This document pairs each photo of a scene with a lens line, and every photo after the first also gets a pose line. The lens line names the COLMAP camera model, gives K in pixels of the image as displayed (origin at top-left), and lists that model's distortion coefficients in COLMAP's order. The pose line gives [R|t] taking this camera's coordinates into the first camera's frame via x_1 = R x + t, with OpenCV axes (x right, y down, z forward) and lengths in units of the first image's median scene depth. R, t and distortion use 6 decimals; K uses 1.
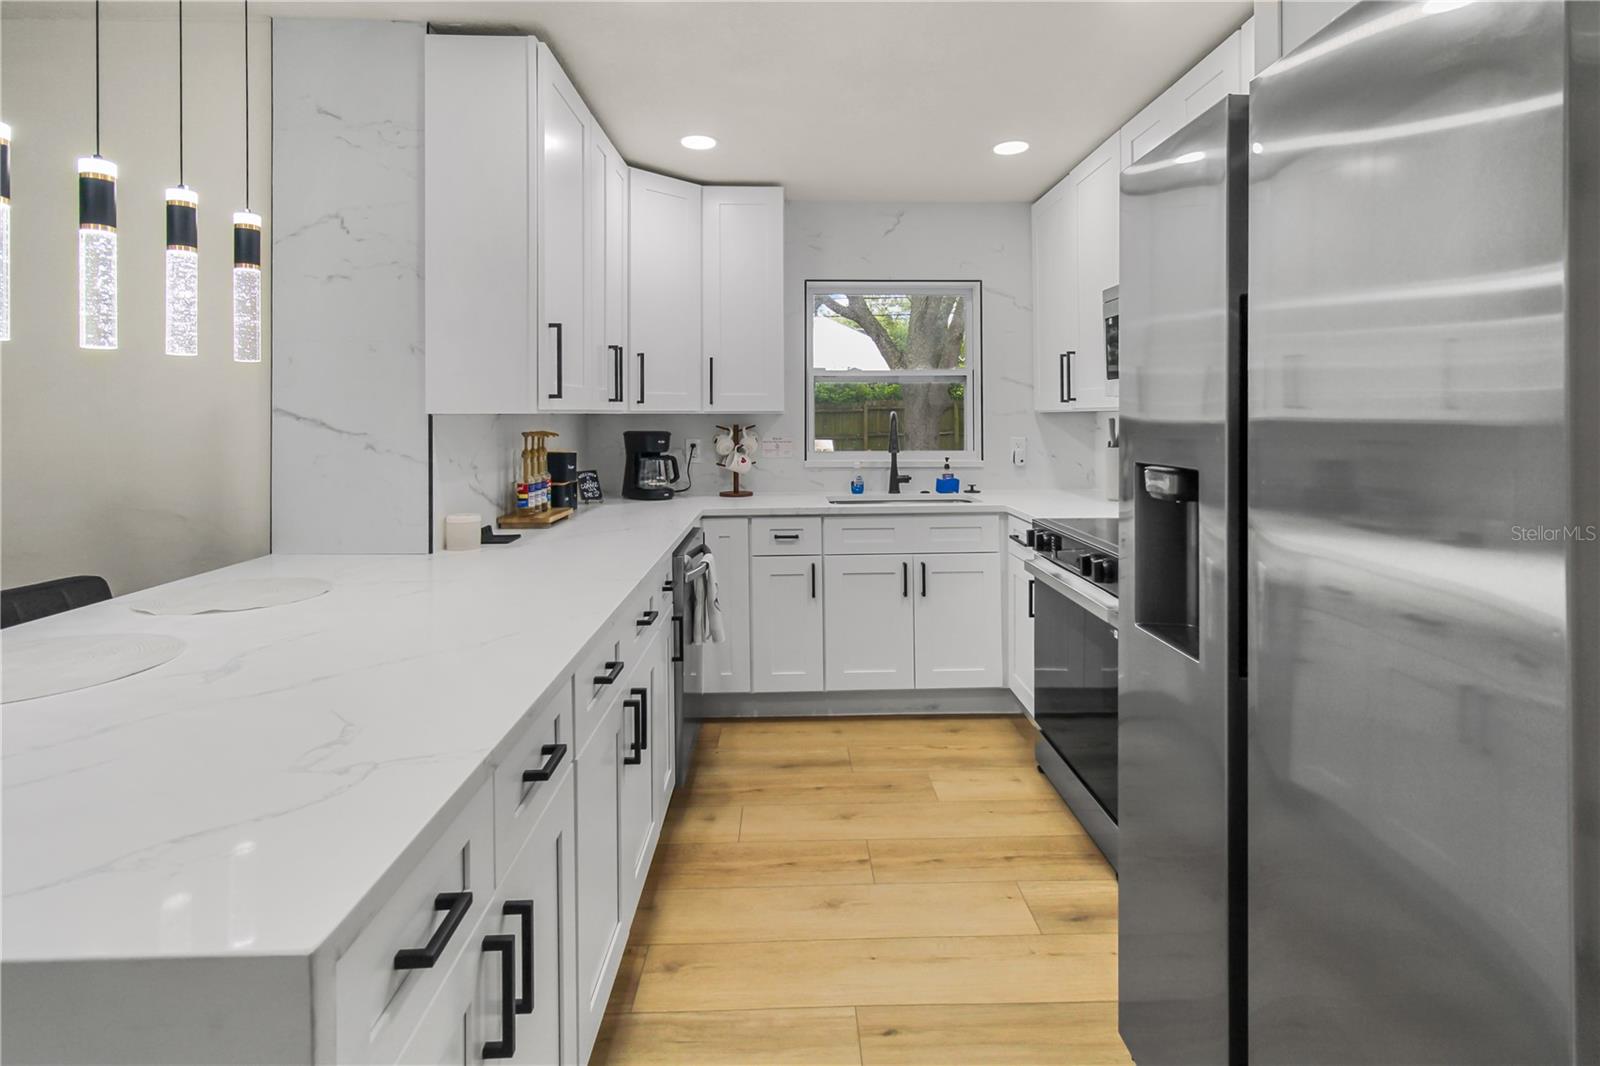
lens RADIAL K [[774.0, 0, 806.3], [0, 774.0, 410.8], [0, 0, 1]] dist [-0.001297, 0.000212]
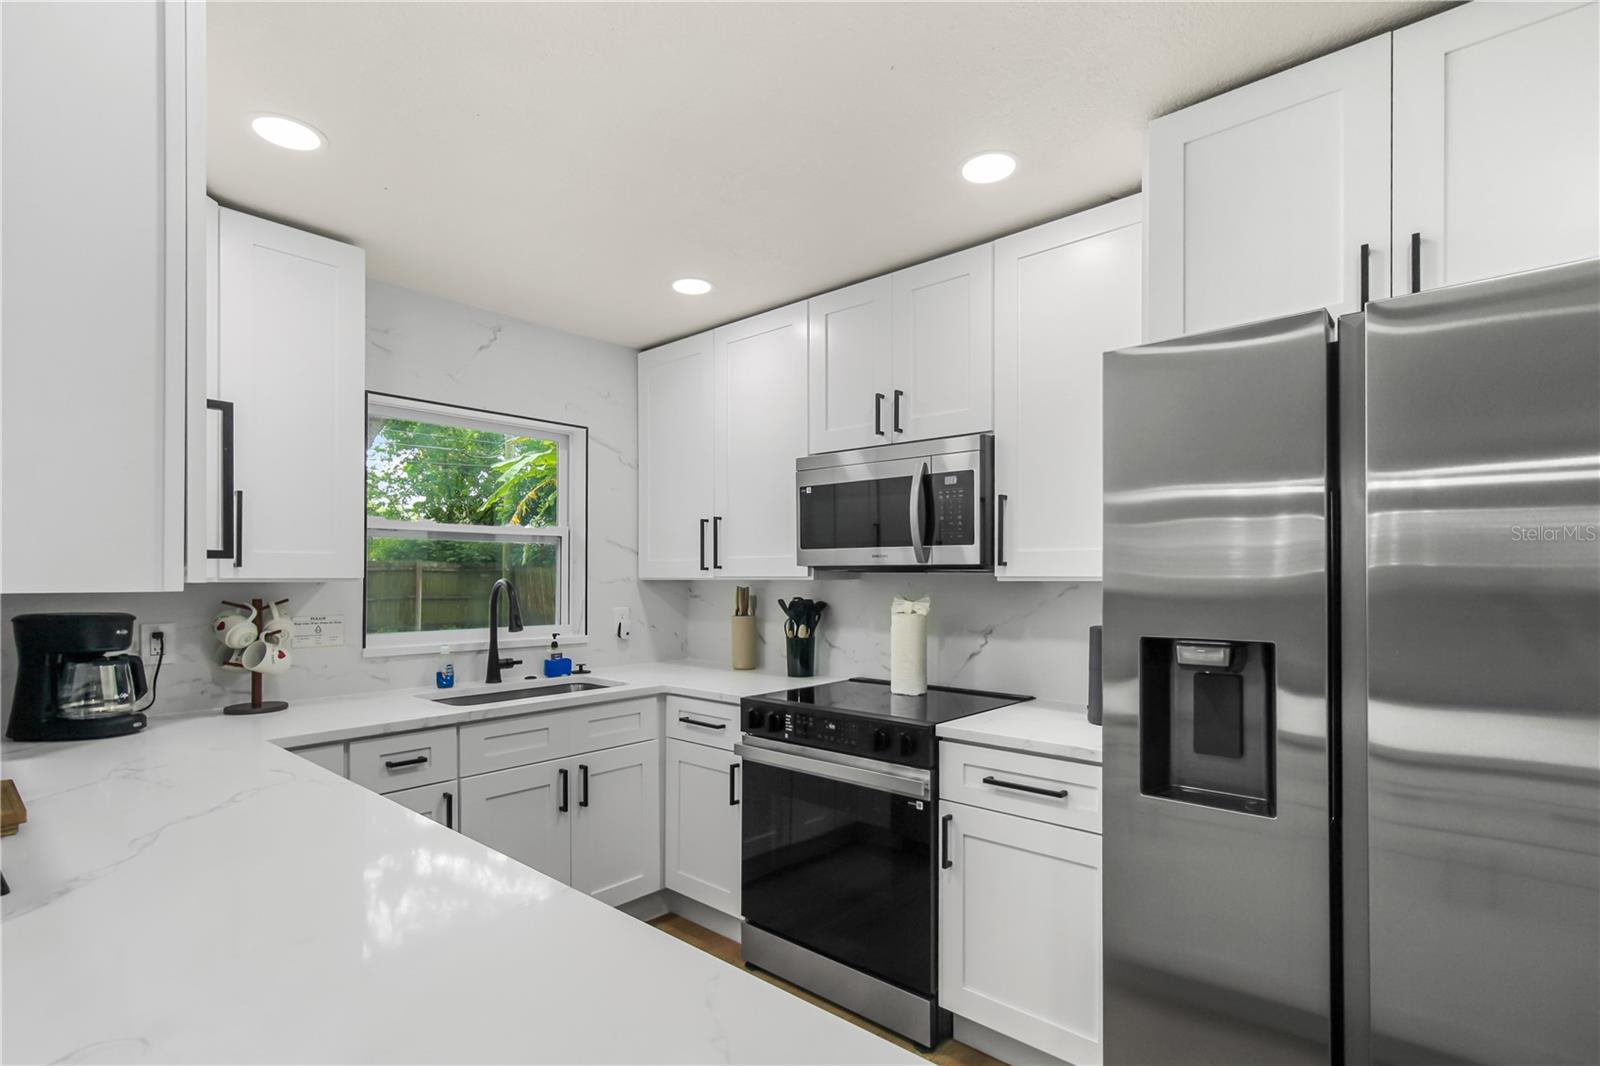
lens RADIAL K [[771.9, 0, 796.6], [0, 771.9, 572.9], [0, 0, 1]] dist [-0.000769, 0.000101]
pose [[0.685476, 0.007099, 0.728061, -0.333070], [-0.007511, 0.999968, -0.002678, -0.006866], [-0.728057, -0.003633, 0.685507, 0.324690]]
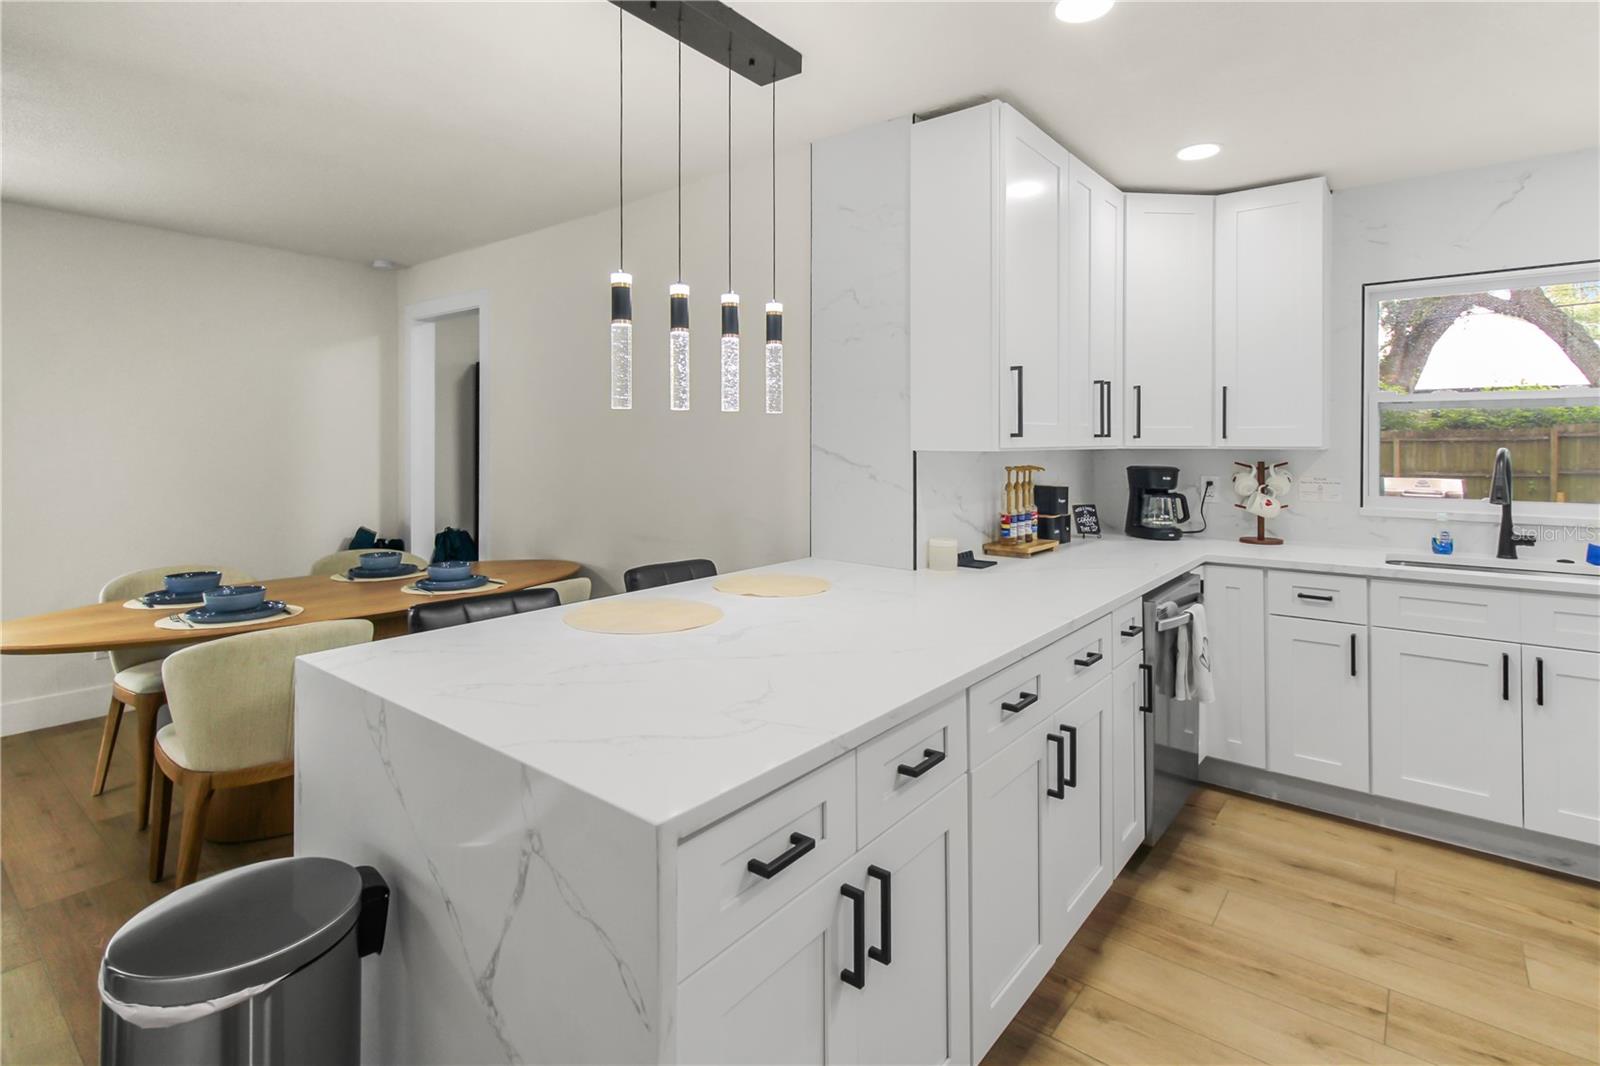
lens RADIAL K [[769.6, 0, 805.9], [0, 769.6, 446.7], [0, 0, 1]] dist [0.000186, 0.000757]
pose [[0.760444, 0.007934, -0.649355, 0.110190], [-0.000169, 0.999928, 0.012019, -0.012301], [0.649403, -0.009031, 0.760391, 0.008371]]
